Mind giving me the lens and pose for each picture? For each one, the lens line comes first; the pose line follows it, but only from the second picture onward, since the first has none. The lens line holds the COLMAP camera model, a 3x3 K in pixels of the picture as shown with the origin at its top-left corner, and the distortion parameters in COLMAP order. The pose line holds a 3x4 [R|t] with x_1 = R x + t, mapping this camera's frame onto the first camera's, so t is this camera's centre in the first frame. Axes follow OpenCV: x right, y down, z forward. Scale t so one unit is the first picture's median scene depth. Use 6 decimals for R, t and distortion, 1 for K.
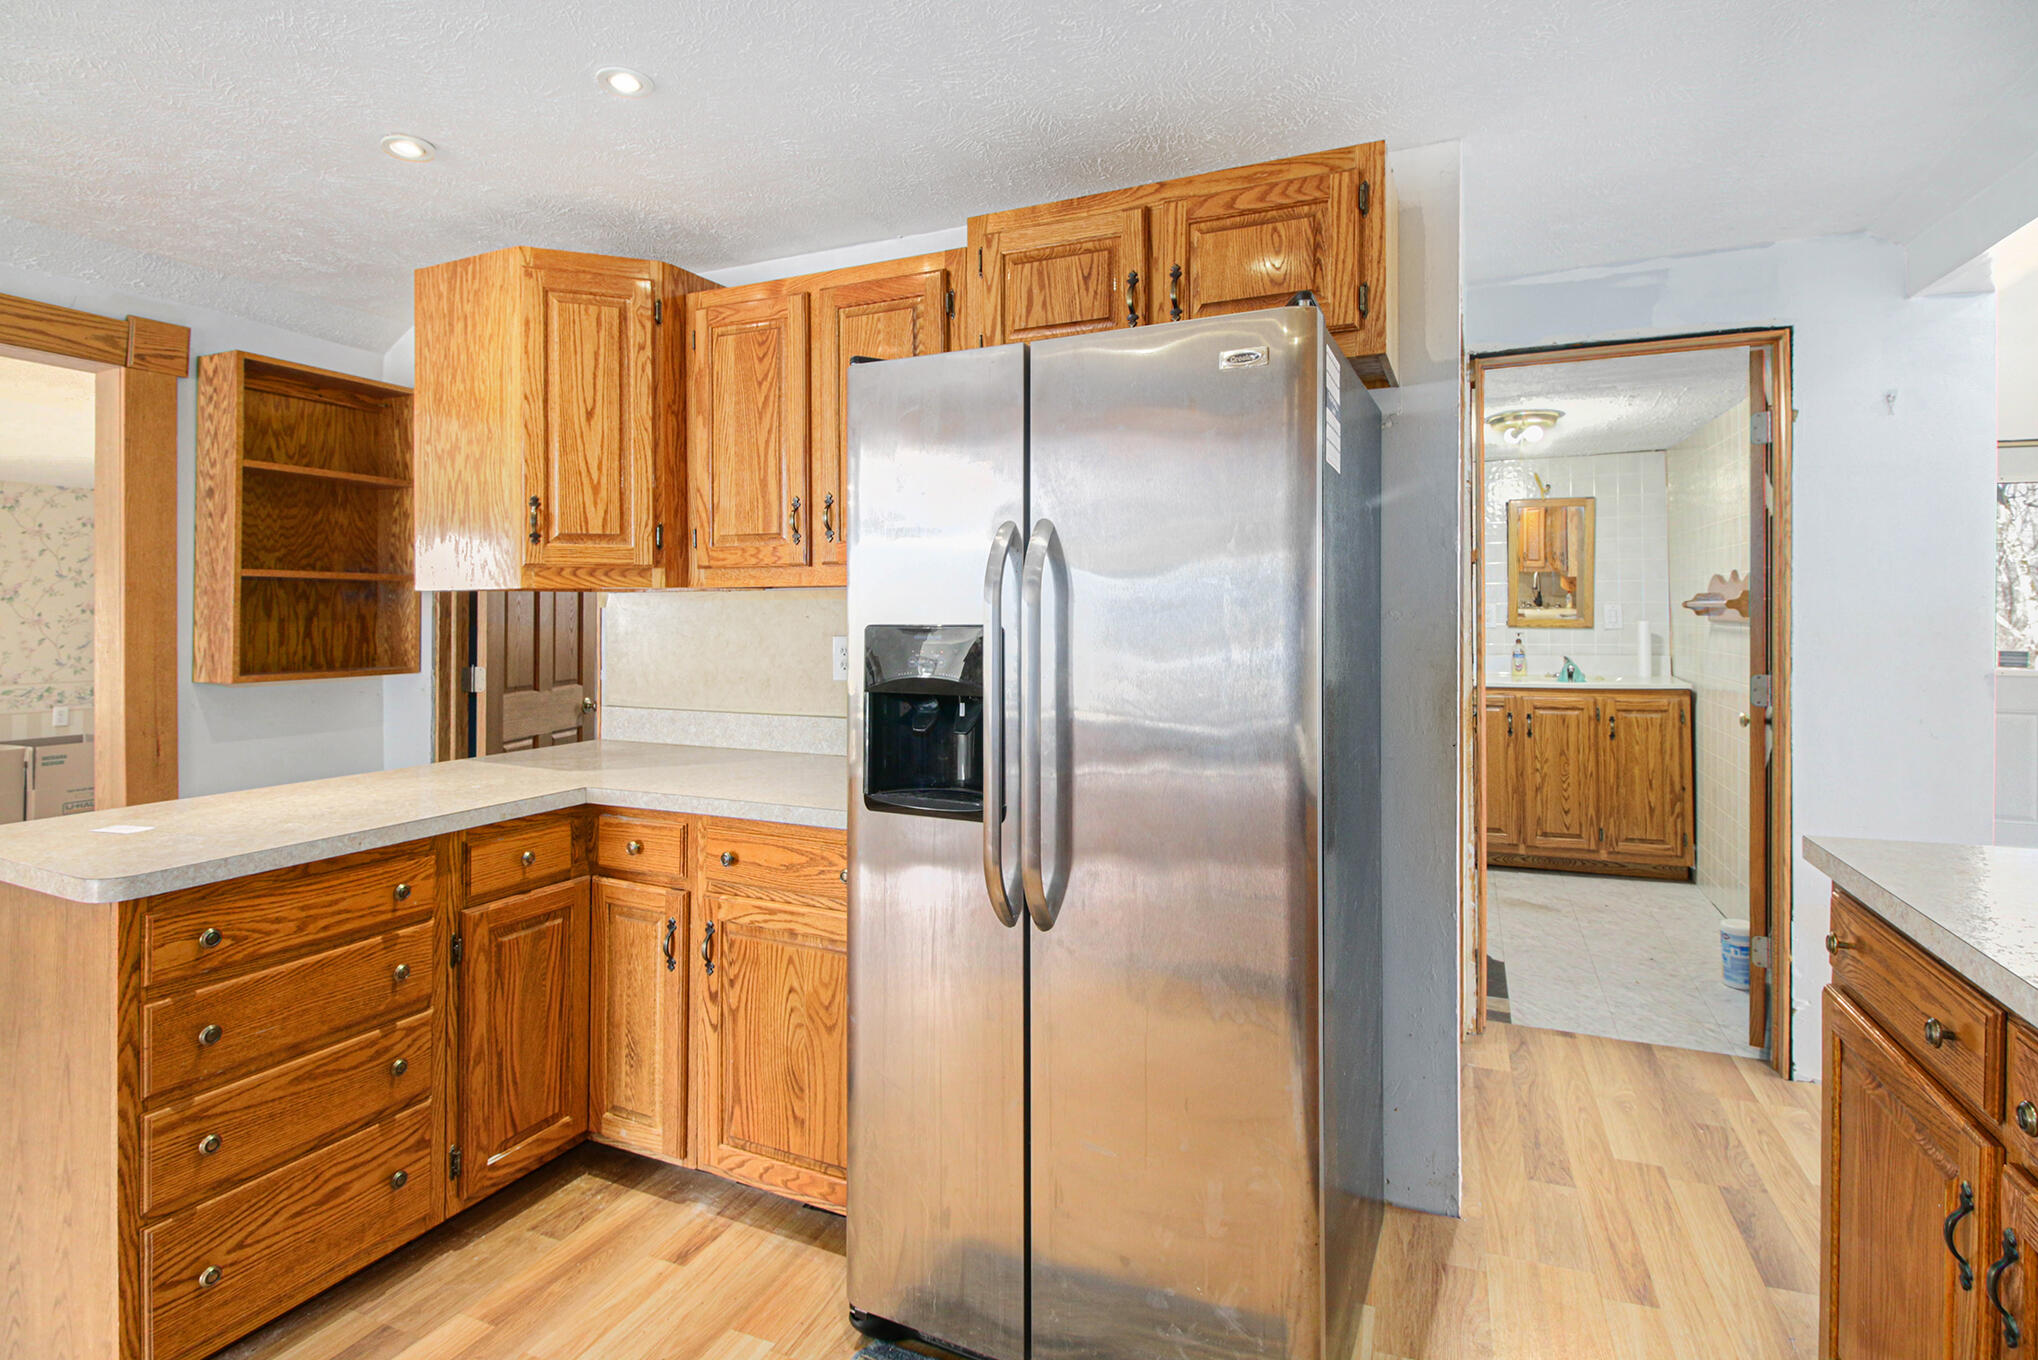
lens RADIAL K [[986.6, 0, 1019.1], [0, 986.6, 624.5], [0, 0, 1]] dist [-0.004340, -0.000507]
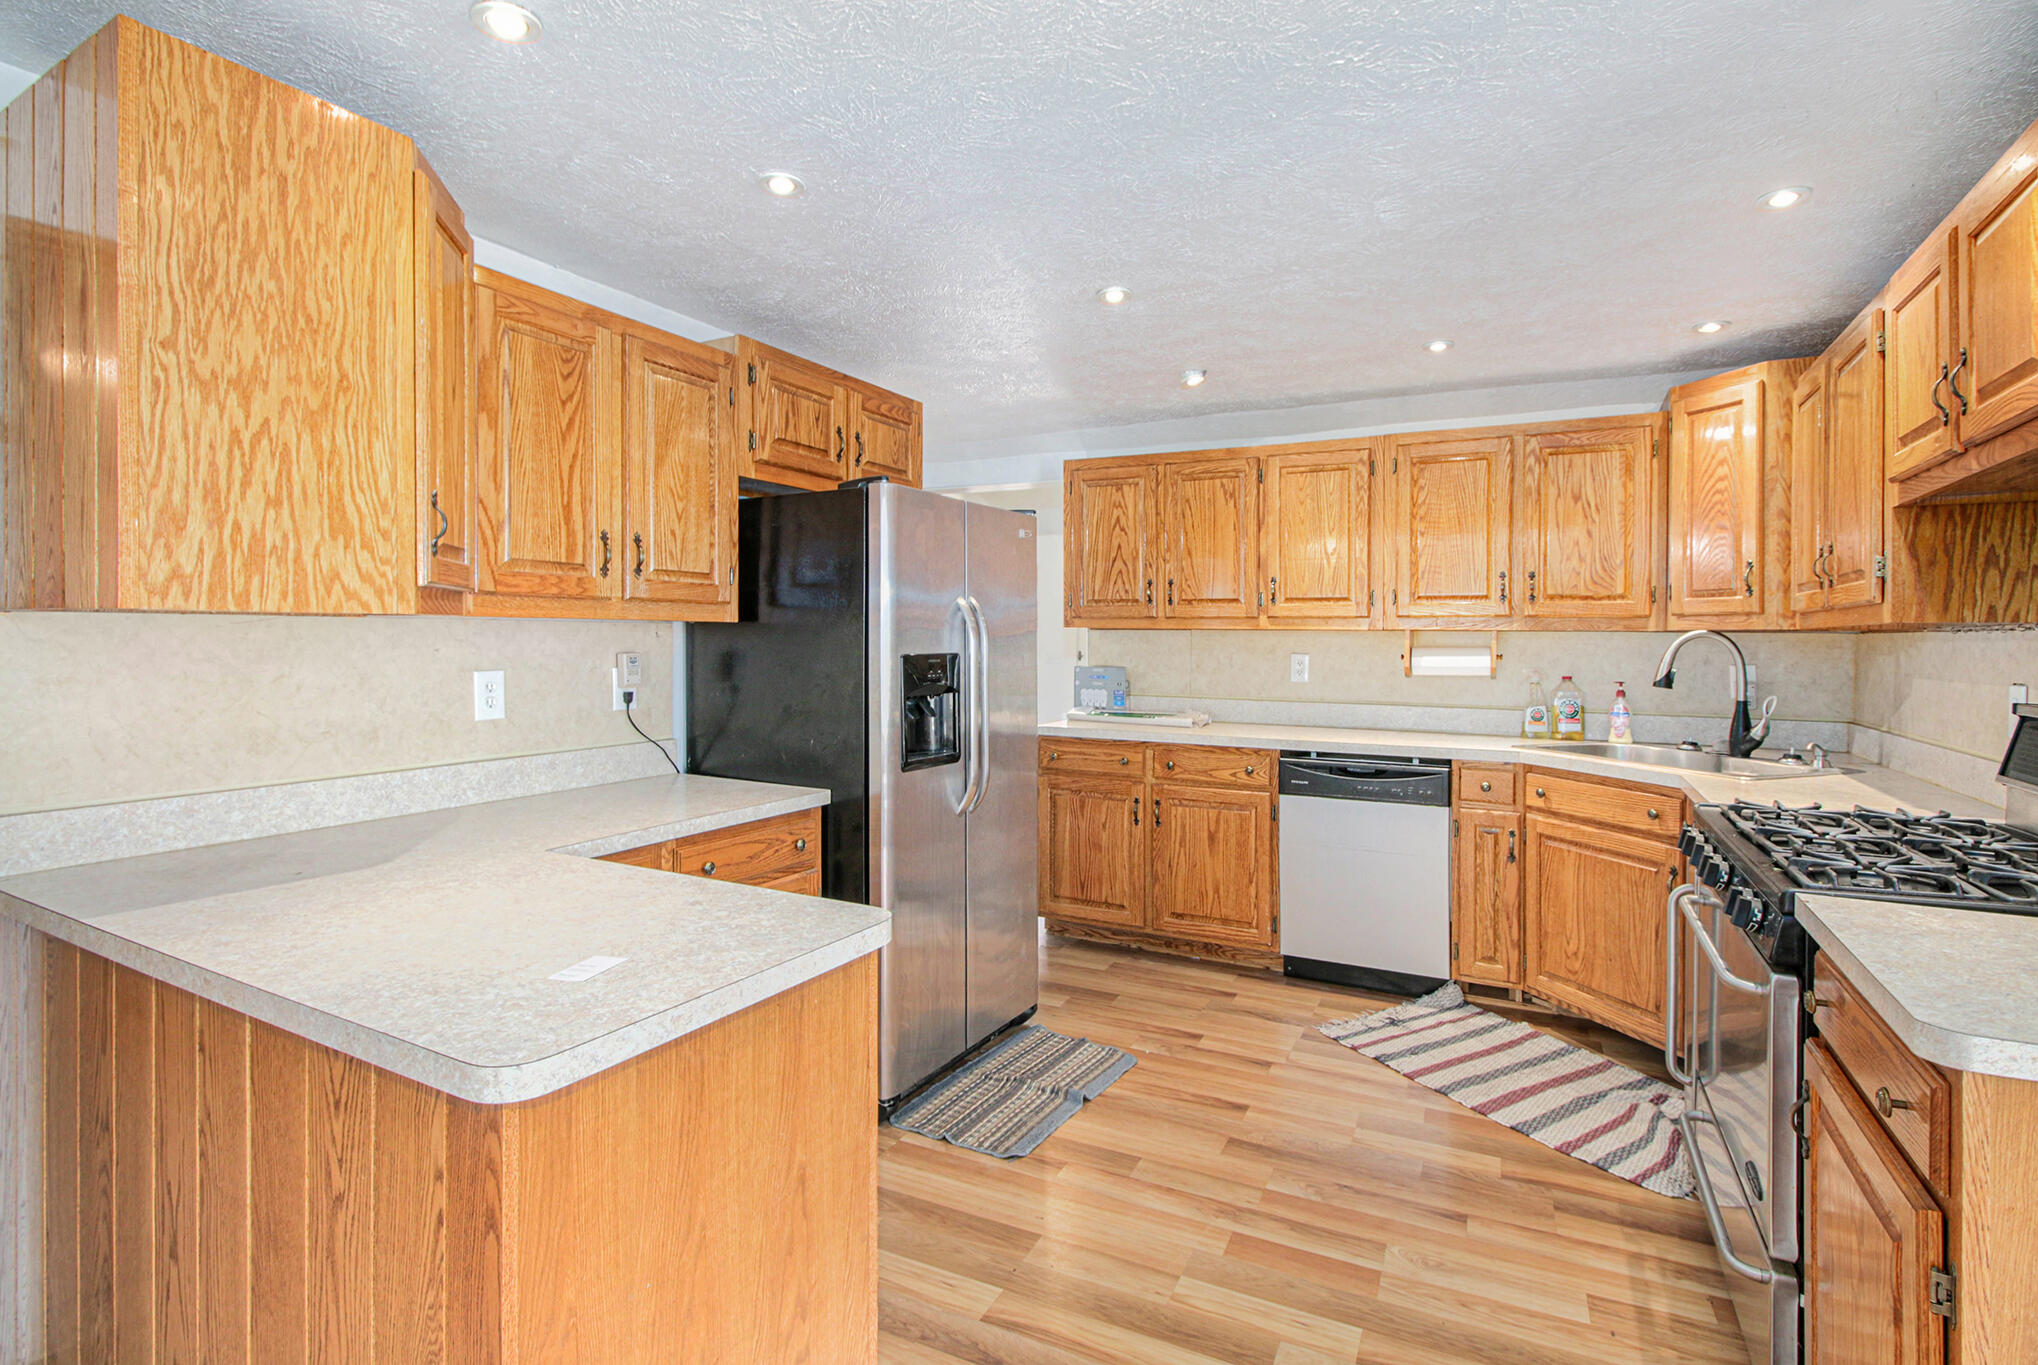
lens RADIAL K [[986.6, 0, 1019.1], [0, 986.6, 627.0], [0, 0, 1]] dist [-0.004340, -0.000507]
pose [[0.057879, 0.005964, 0.998306, -1.180097], [0.004991, 0.999968, -0.006263, -0.022041], [-0.998311, 0.005345, 0.057847, 0.513739]]
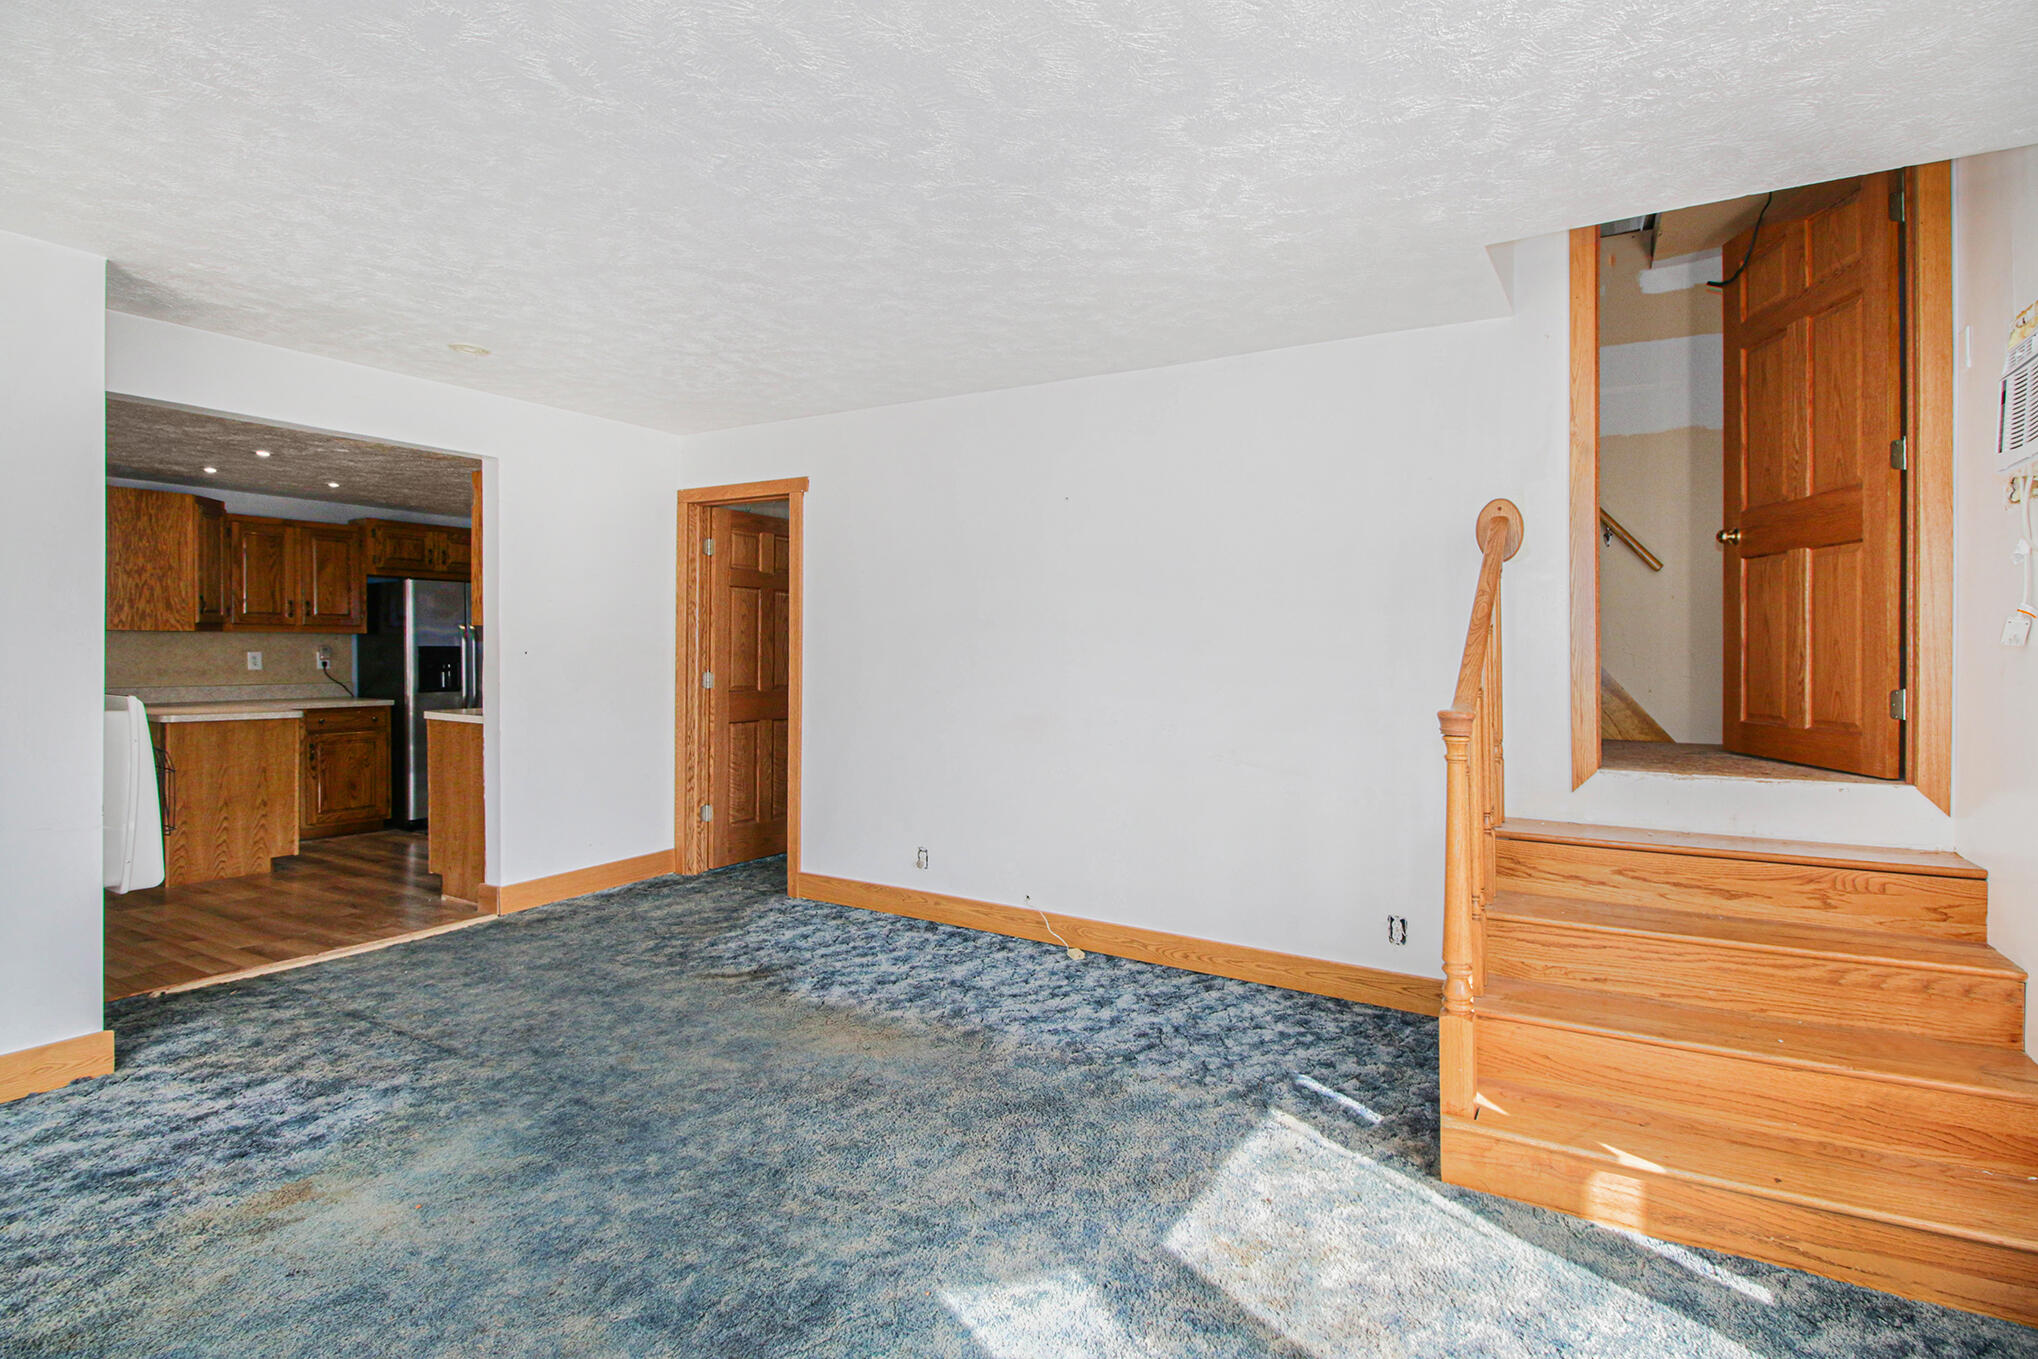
lens RADIAL K [[990.9, 0, 1021.7], [0, 990.9, 644.2], [0, 0, 1]] dist [-0.000446, 0.000033]
pose [[0.115841, 0.001944, 0.993266, -2.696681], [0.001955, 0.999996, -0.002185, 0.003270], [-0.993266, 0.002195, 0.115837, -1.329652]]
